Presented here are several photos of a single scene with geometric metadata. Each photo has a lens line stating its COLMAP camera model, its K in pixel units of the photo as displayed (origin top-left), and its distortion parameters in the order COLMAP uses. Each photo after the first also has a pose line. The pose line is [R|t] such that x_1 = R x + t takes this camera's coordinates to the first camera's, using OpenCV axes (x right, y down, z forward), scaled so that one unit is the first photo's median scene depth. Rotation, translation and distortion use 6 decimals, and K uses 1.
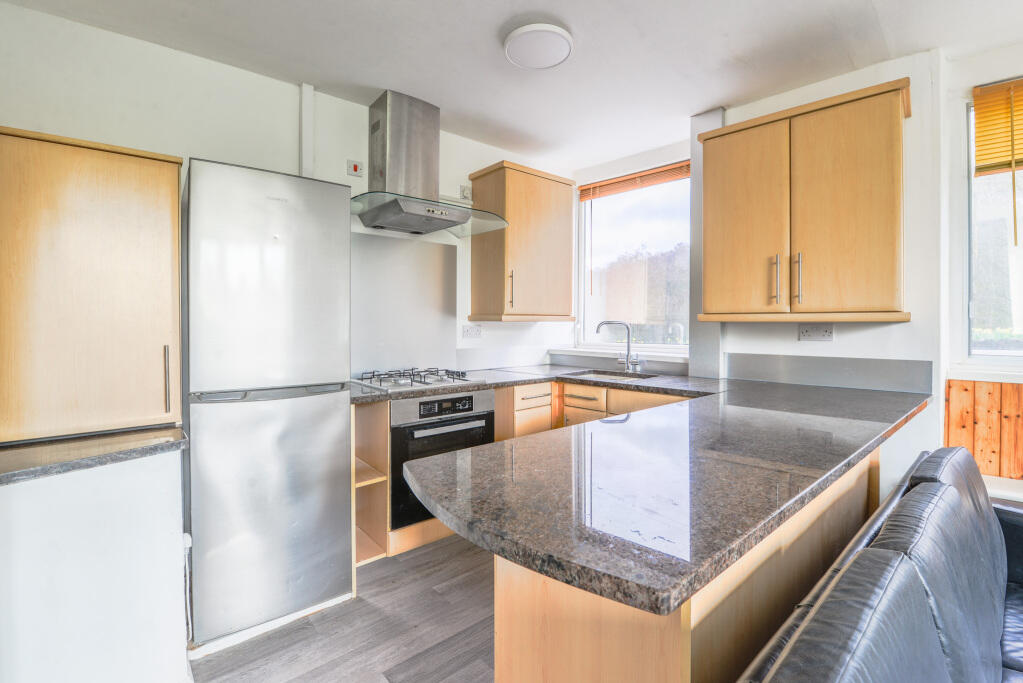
lens RADIAL K [[448.9, 0, 506.8], [0, 448.9, 326.7], [0, 0, 1]] dist [-0.005230, -0.007102]
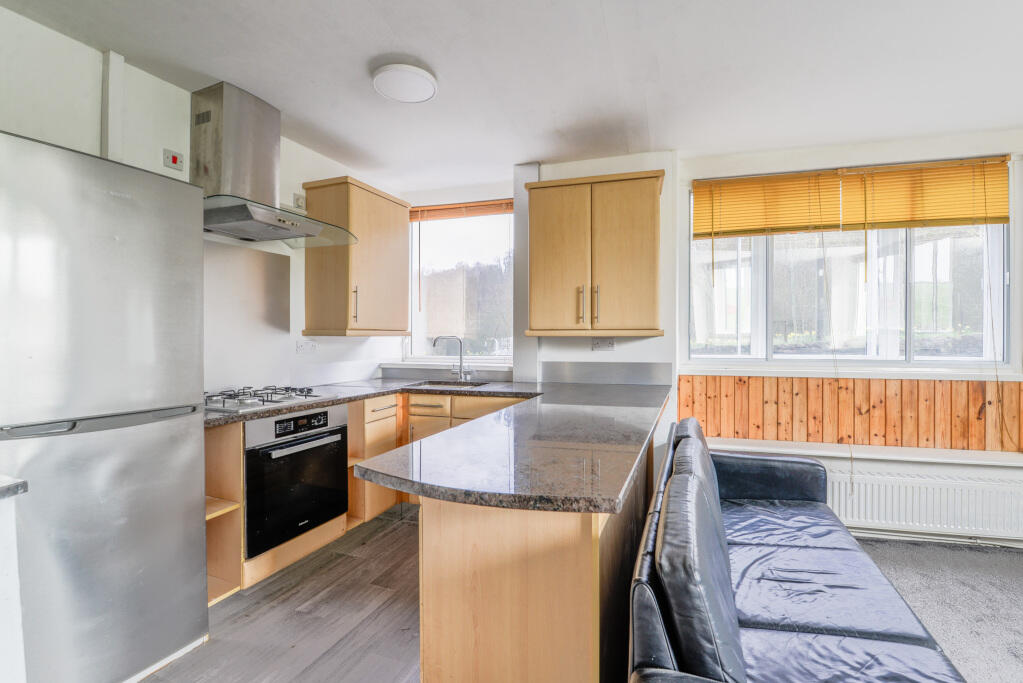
lens RADIAL K [[448.9, 0, 508.7], [0, 448.9, 341.8], [0, 0, 1]] dist [-0.005230, -0.007102]
pose [[0.890578, -0.007048, 0.454775, -0.180902], [0.006074, 0.999975, 0.003601, -0.000795], [-0.454789, -0.000445, 0.890599, -0.072902]]
